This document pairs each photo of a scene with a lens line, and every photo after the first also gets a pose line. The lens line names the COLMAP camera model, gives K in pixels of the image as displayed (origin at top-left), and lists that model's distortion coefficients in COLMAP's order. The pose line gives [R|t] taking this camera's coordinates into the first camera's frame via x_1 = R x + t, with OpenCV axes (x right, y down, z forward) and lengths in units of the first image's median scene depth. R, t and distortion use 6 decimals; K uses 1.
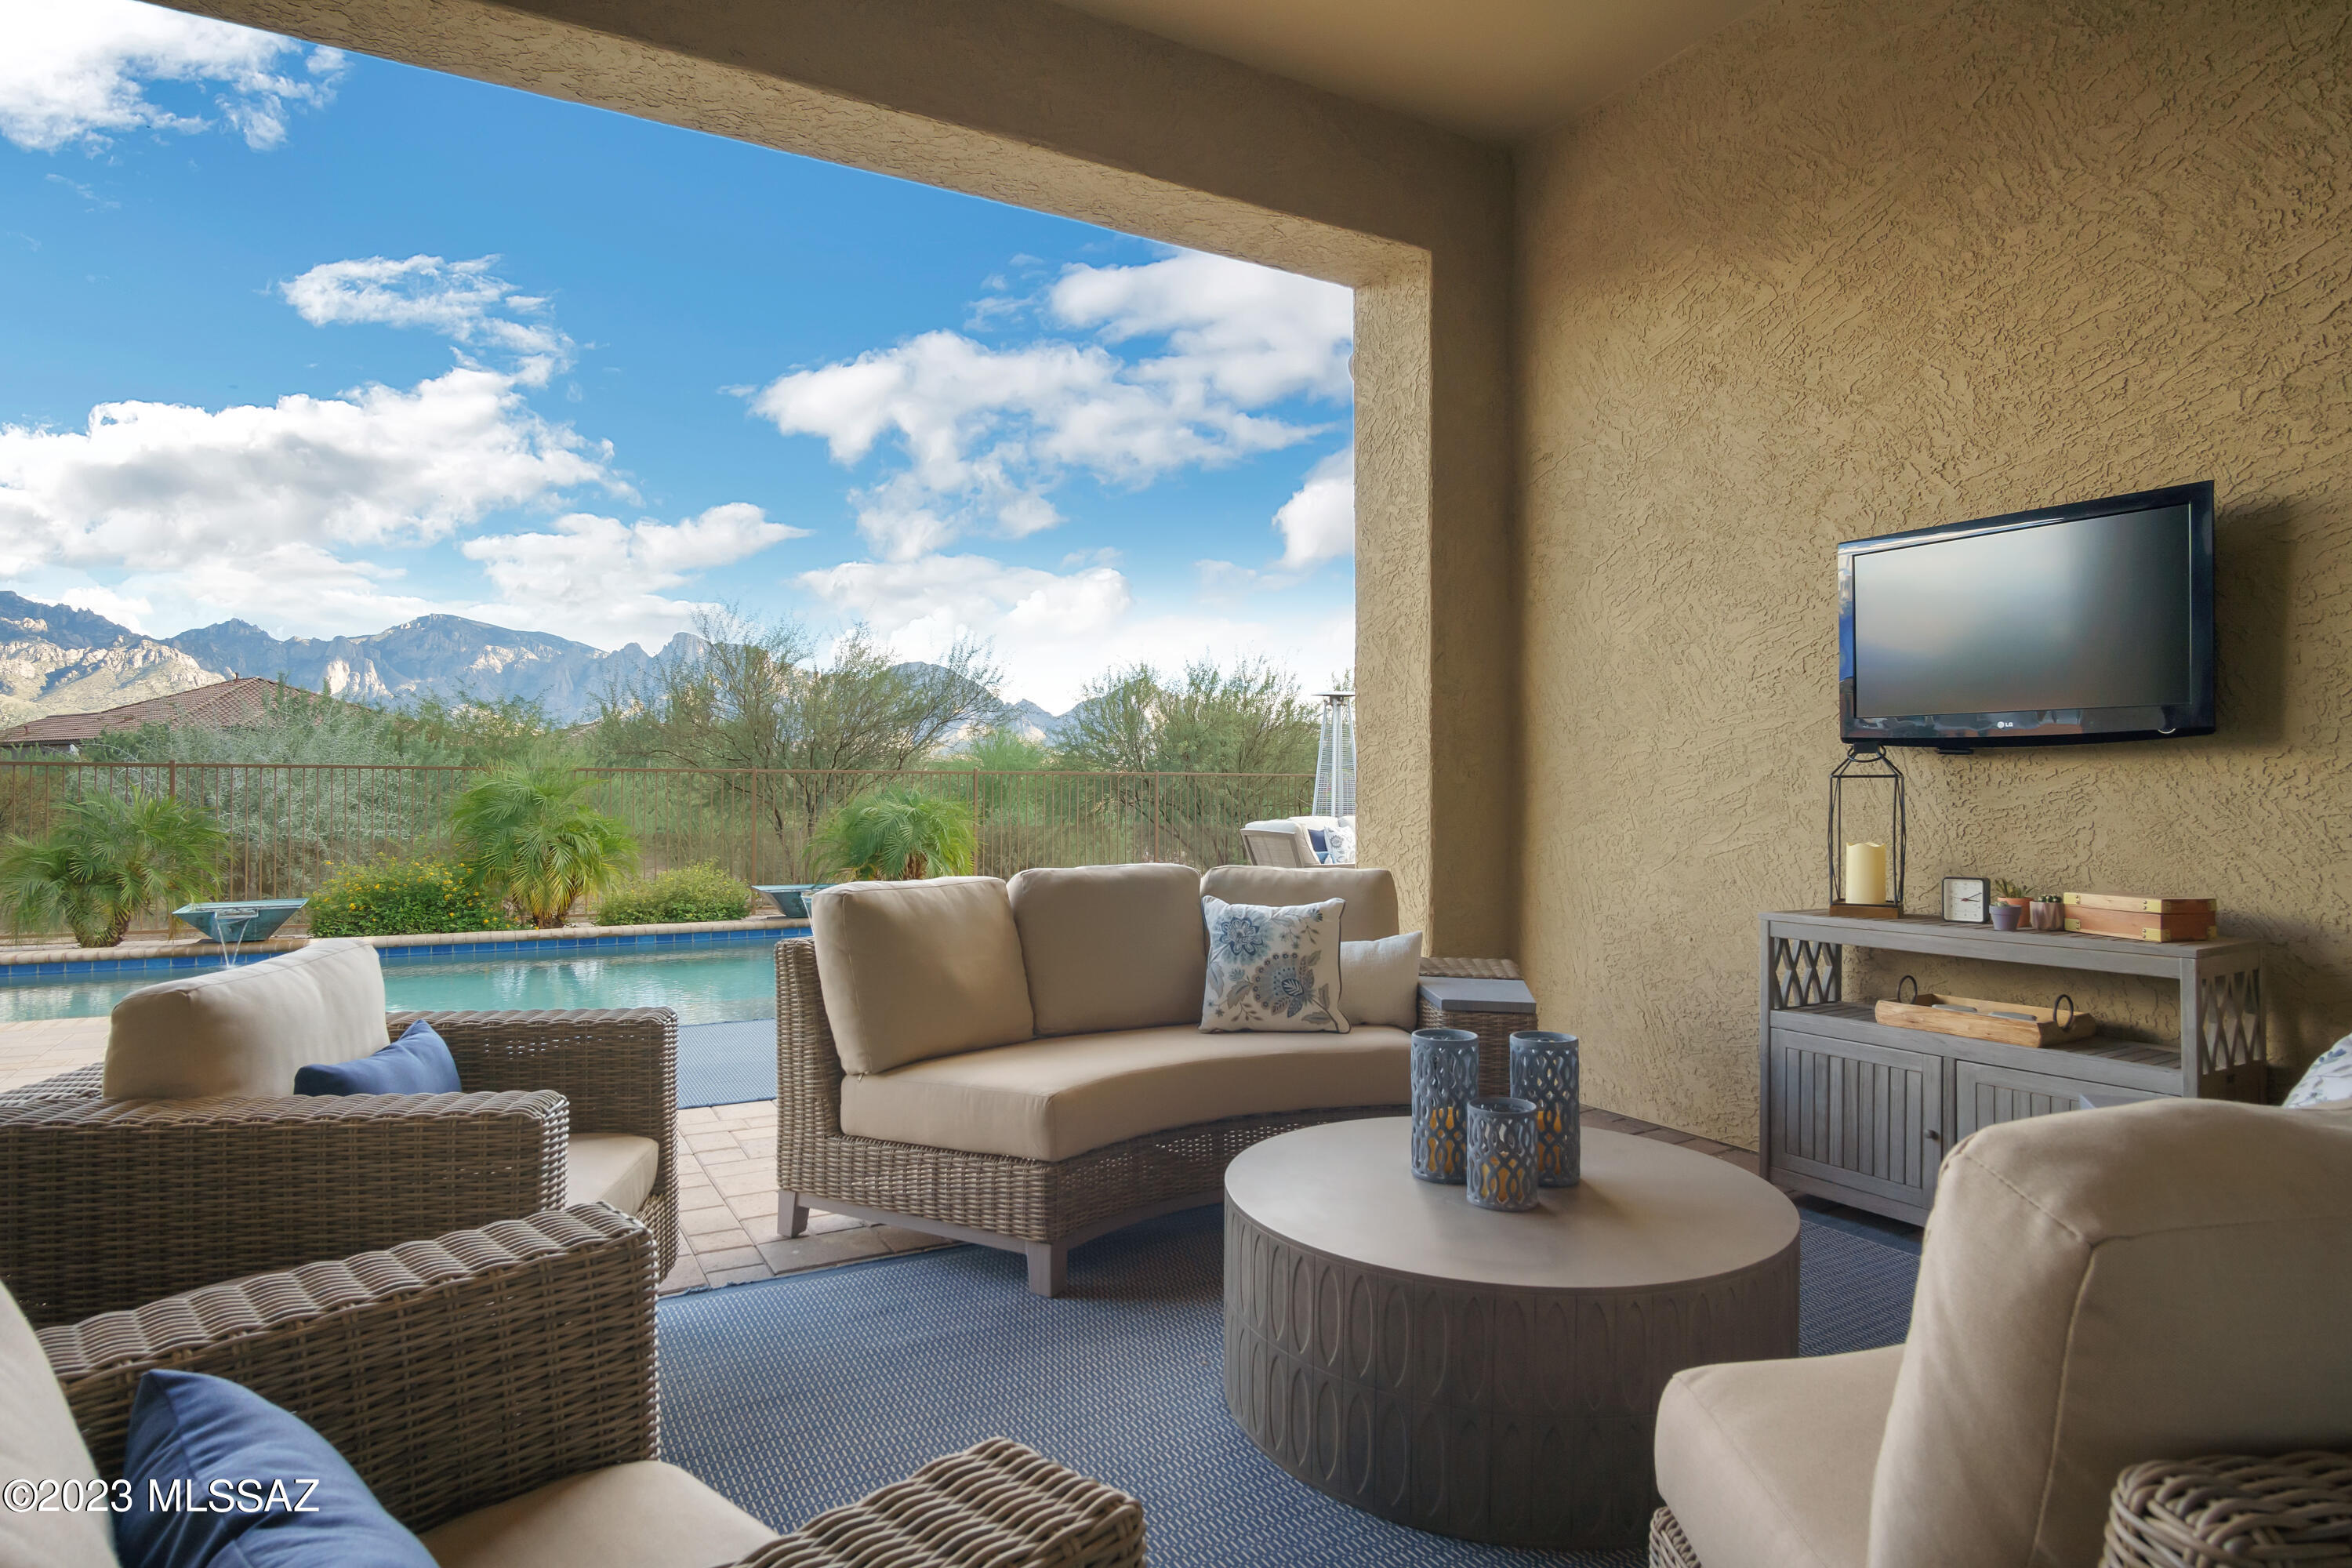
lens RADIAL K [[1271.2, 0, 1163.4], [0, 1271.2, 796.6], [0, 0, 1]] dist [-0.023782, 0.002281]
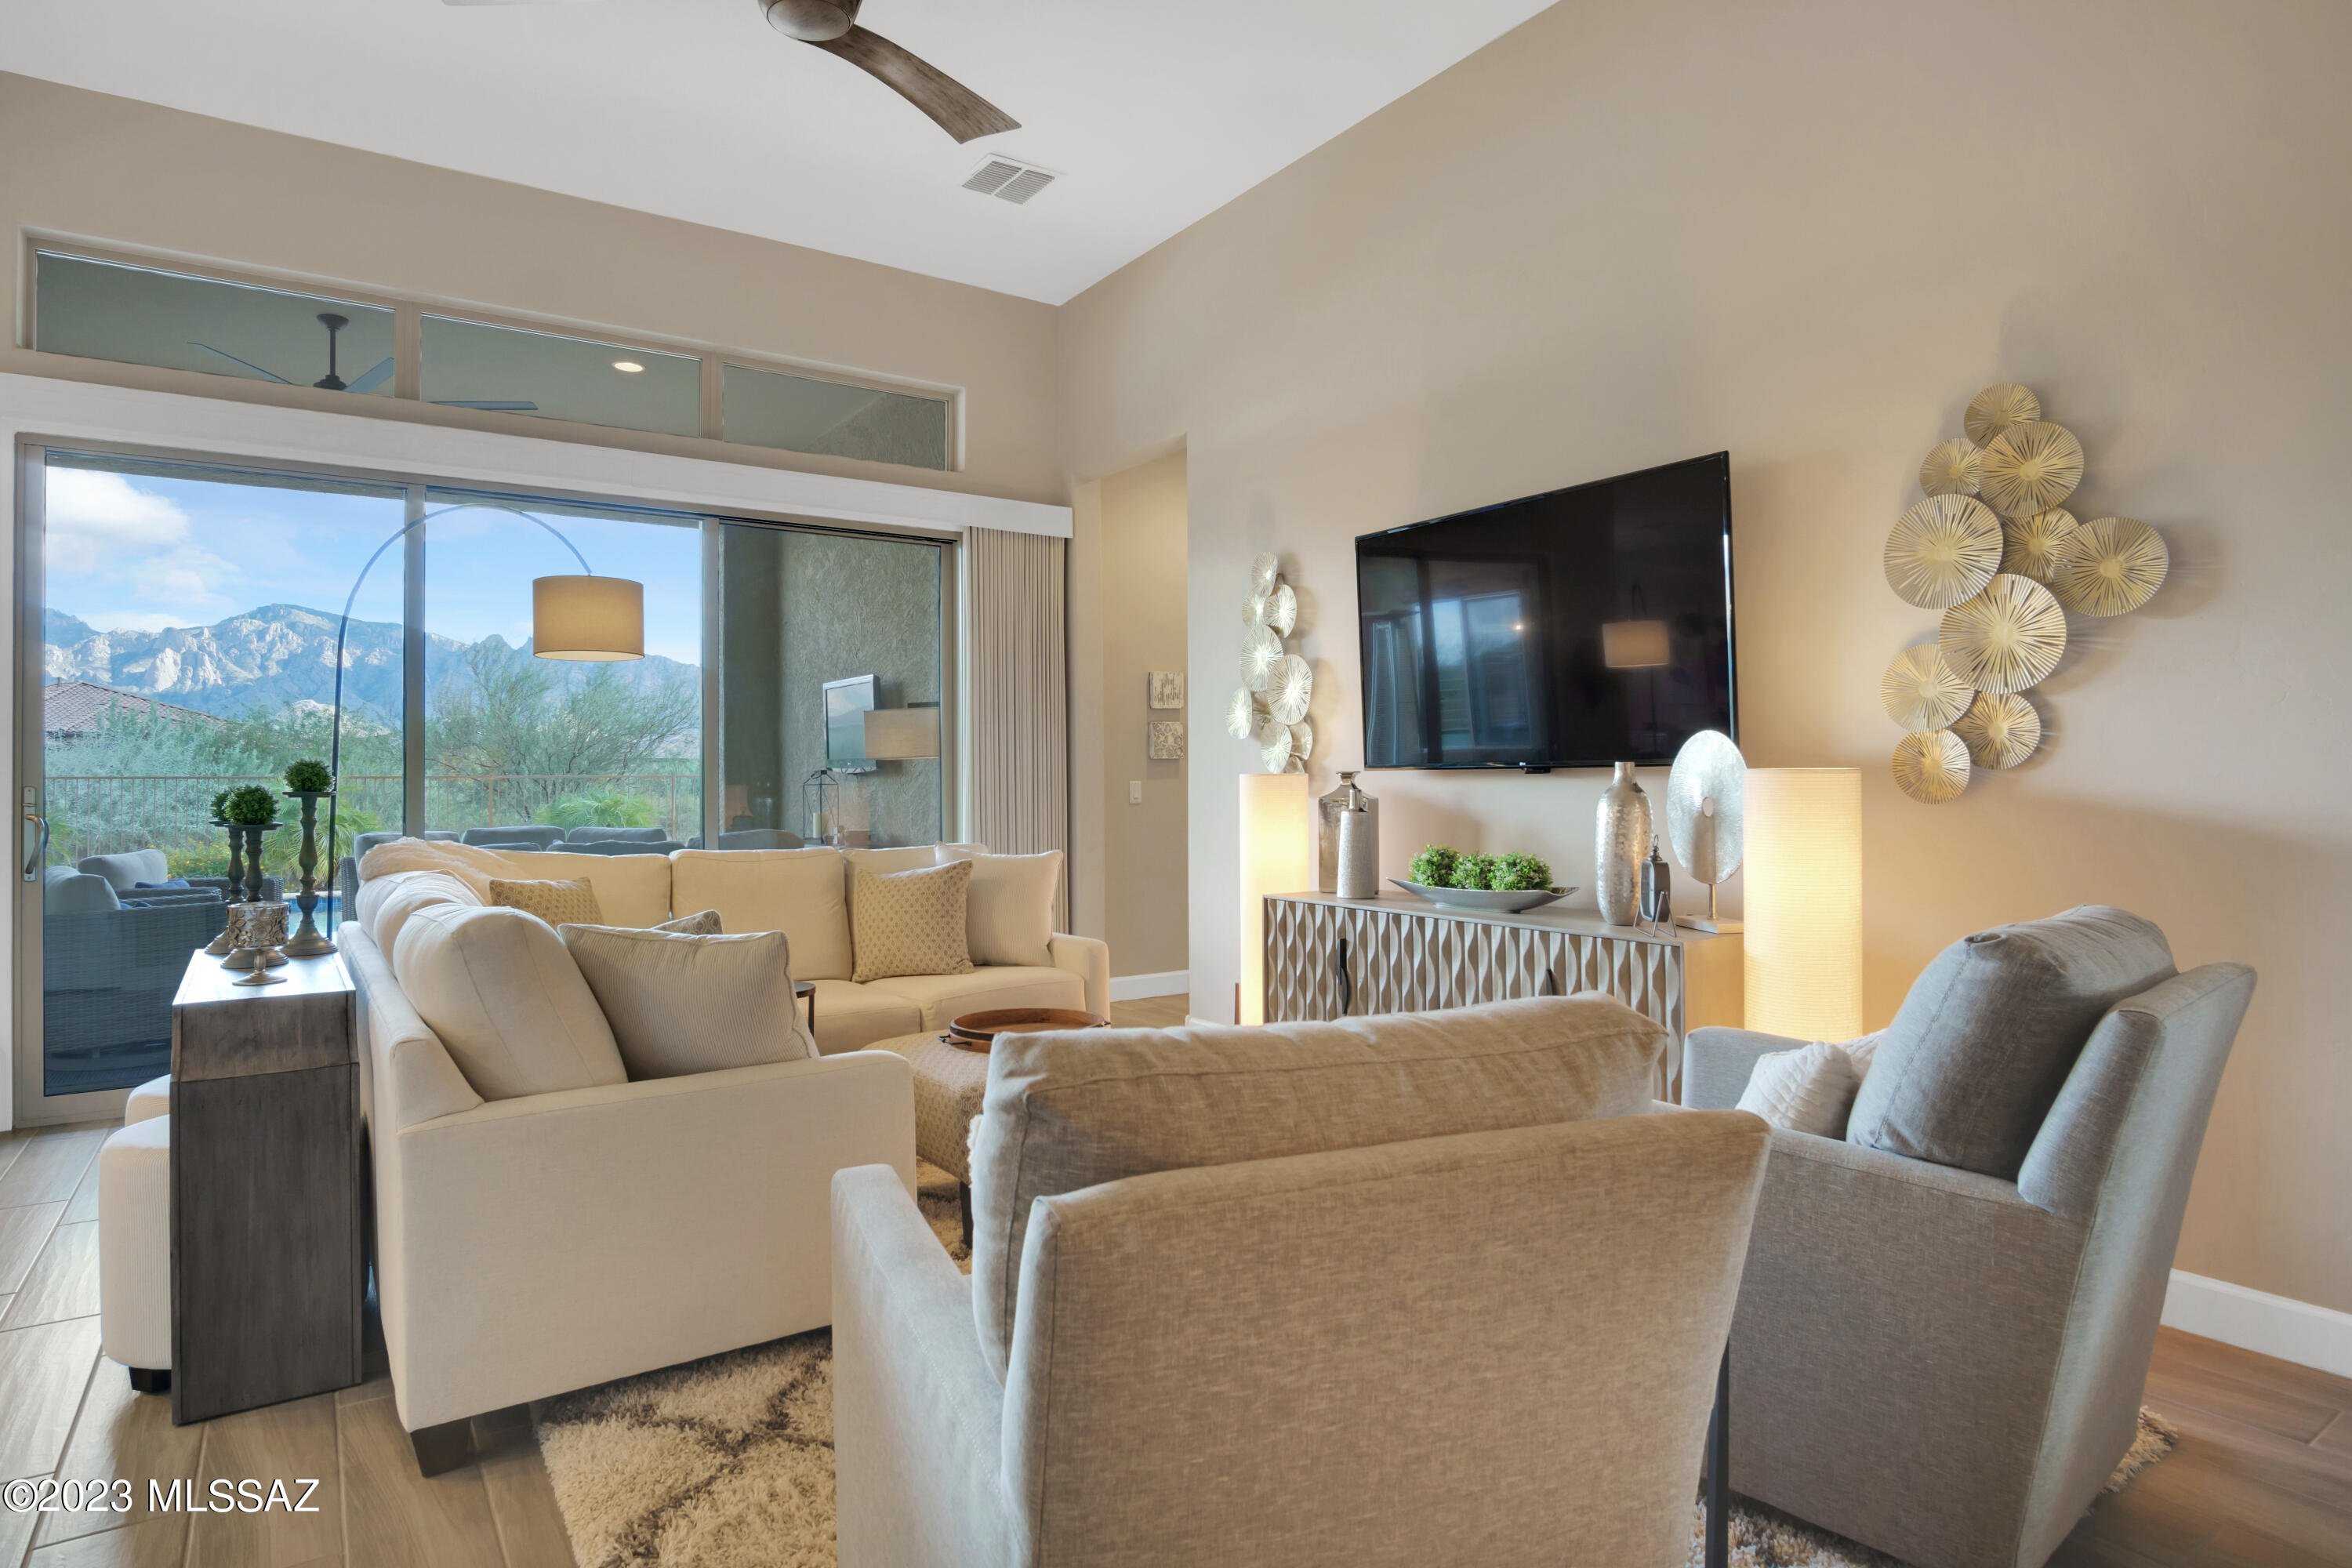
lens RADIAL K [[1271.2, 0, 1164.1], [0, 1271.2, 769.9], [0, 0, 1]] dist [-0.023782, 0.002281]
pose [[0.995806, -0.010140, 0.090926, 0.334393], [0.011480, 0.999833, -0.014228, -0.000901], [-0.090767, 0.015212, 0.995756, -0.495341]]
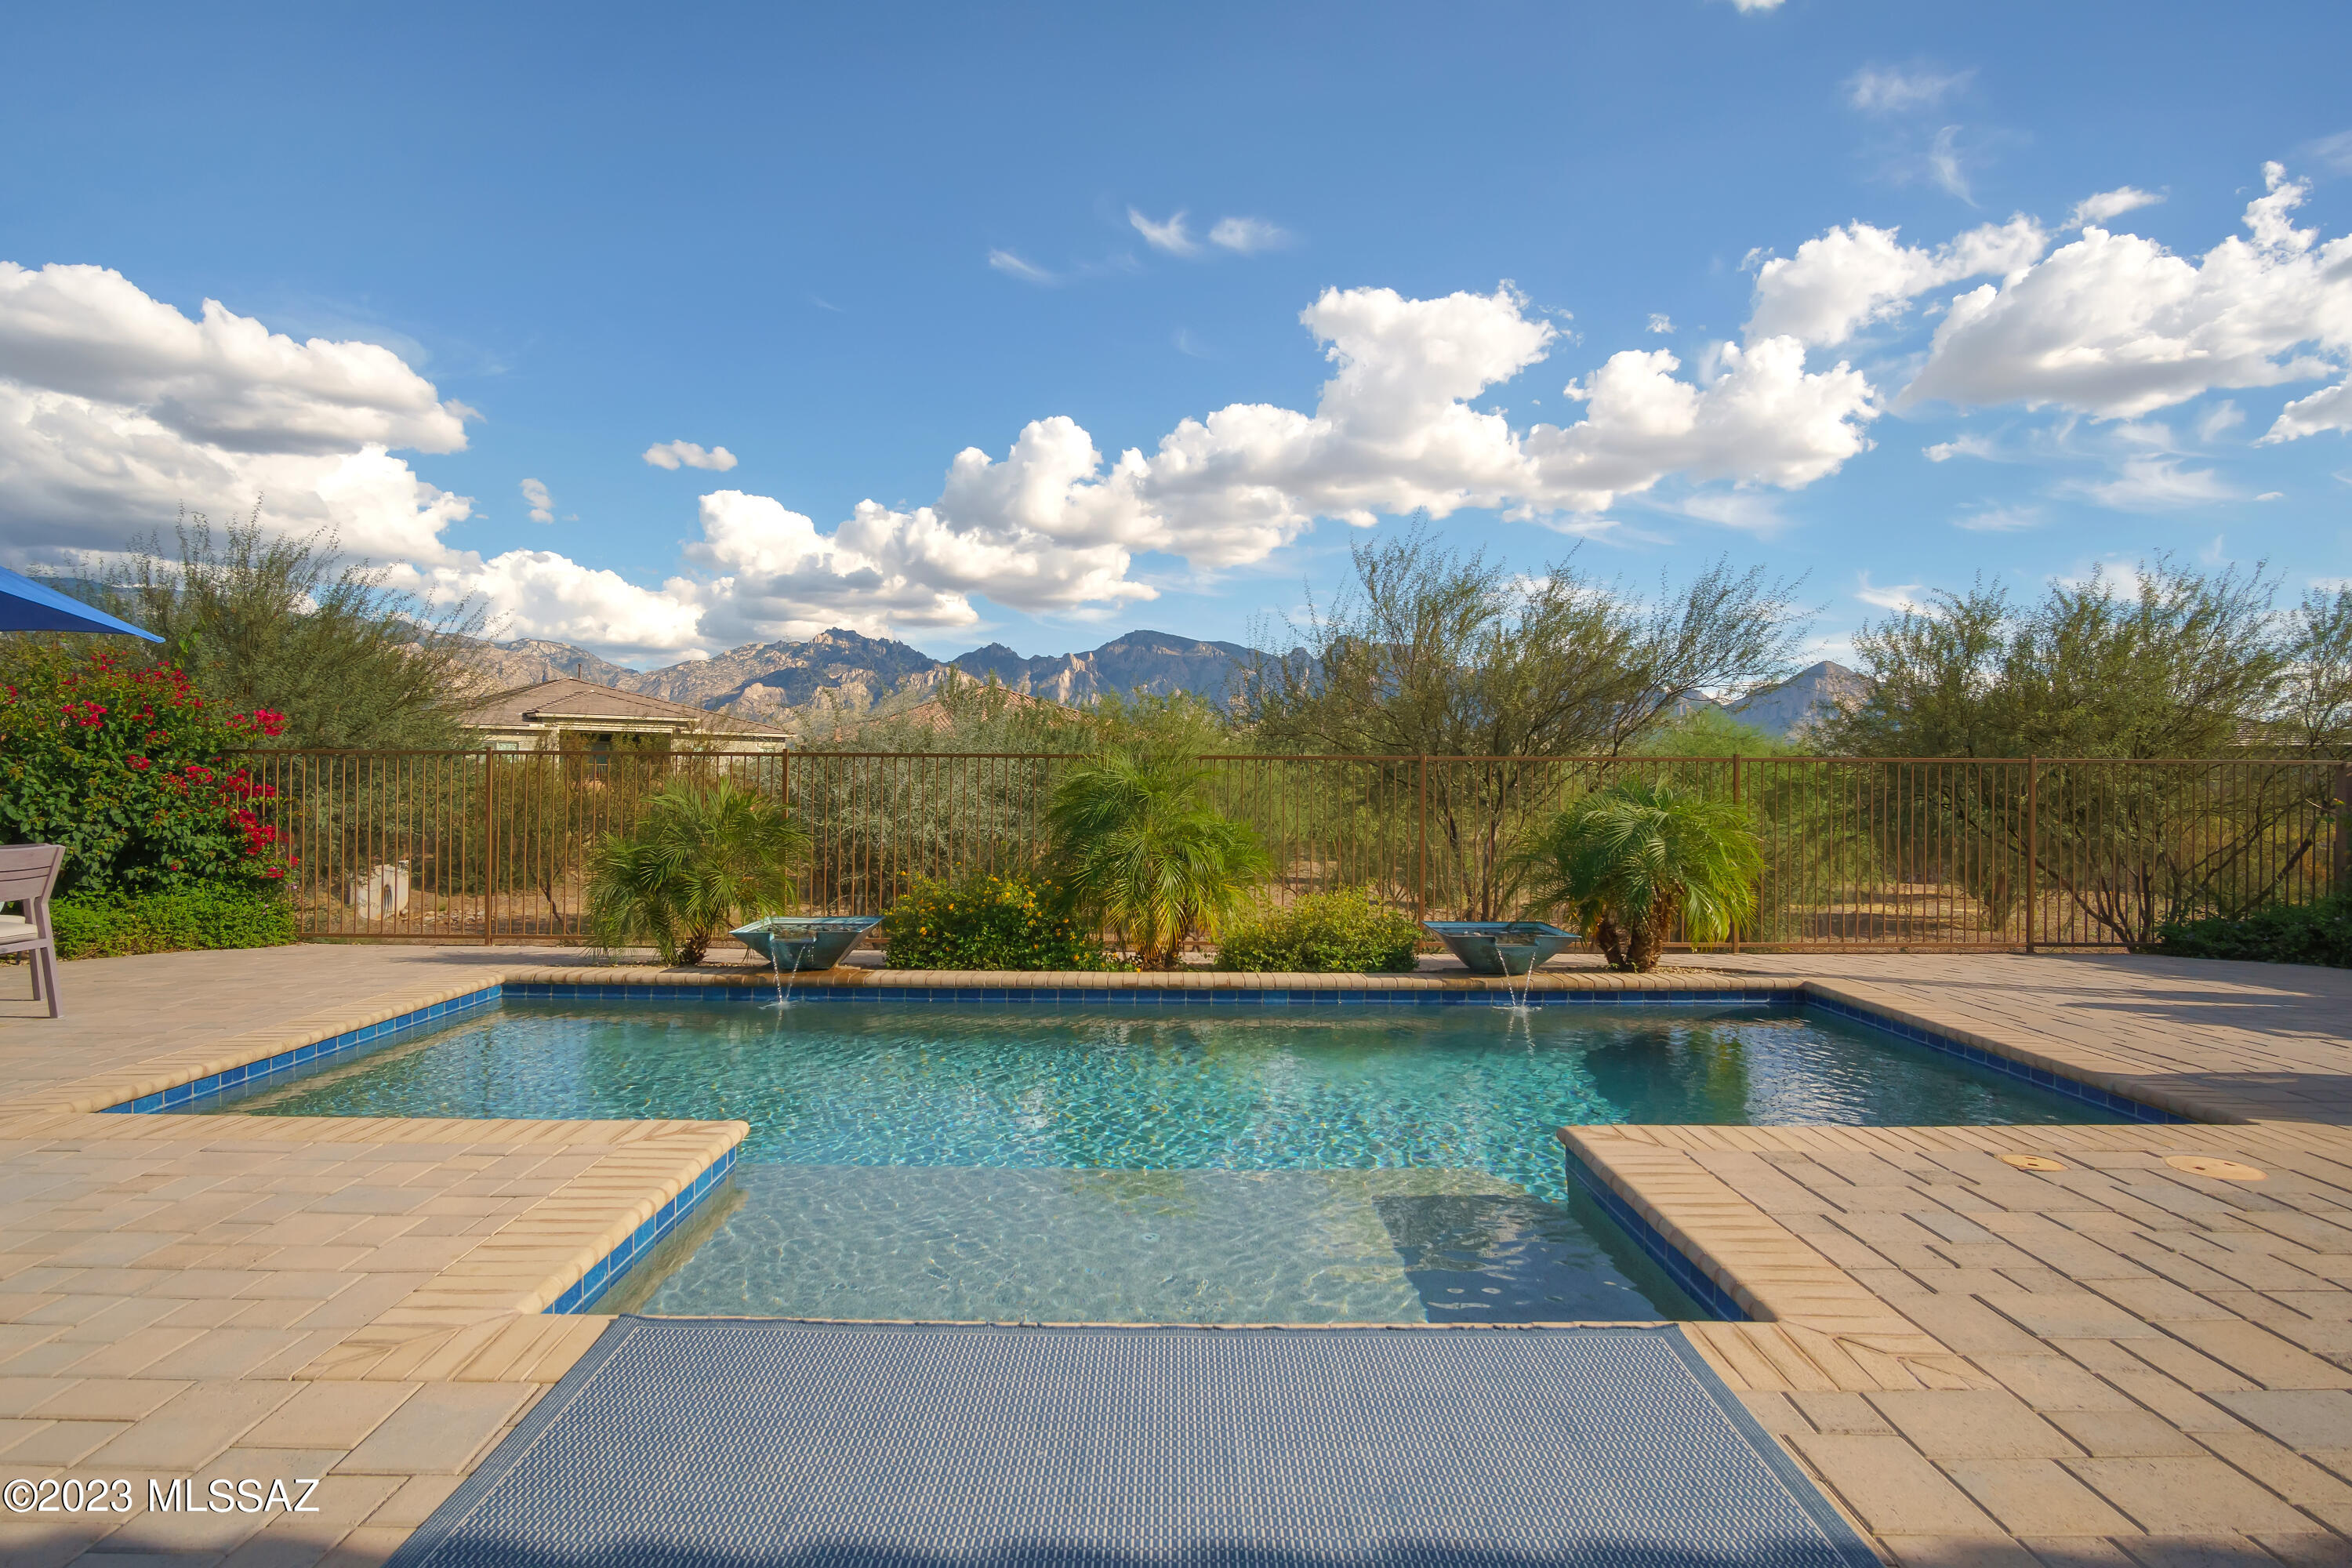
lens RADIAL K [[1271.2, 0, 1111.8], [0, 1271.2, 790.0], [0, 0, 1]] dist [-0.023782, 0.002281]
pose [[0.856183, 0.006793, -0.516628, -0.124642], [-0.007200, 0.999973, 0.001216, -0.002090], [0.516623, 0.002679, 0.856209, 0.352780]]
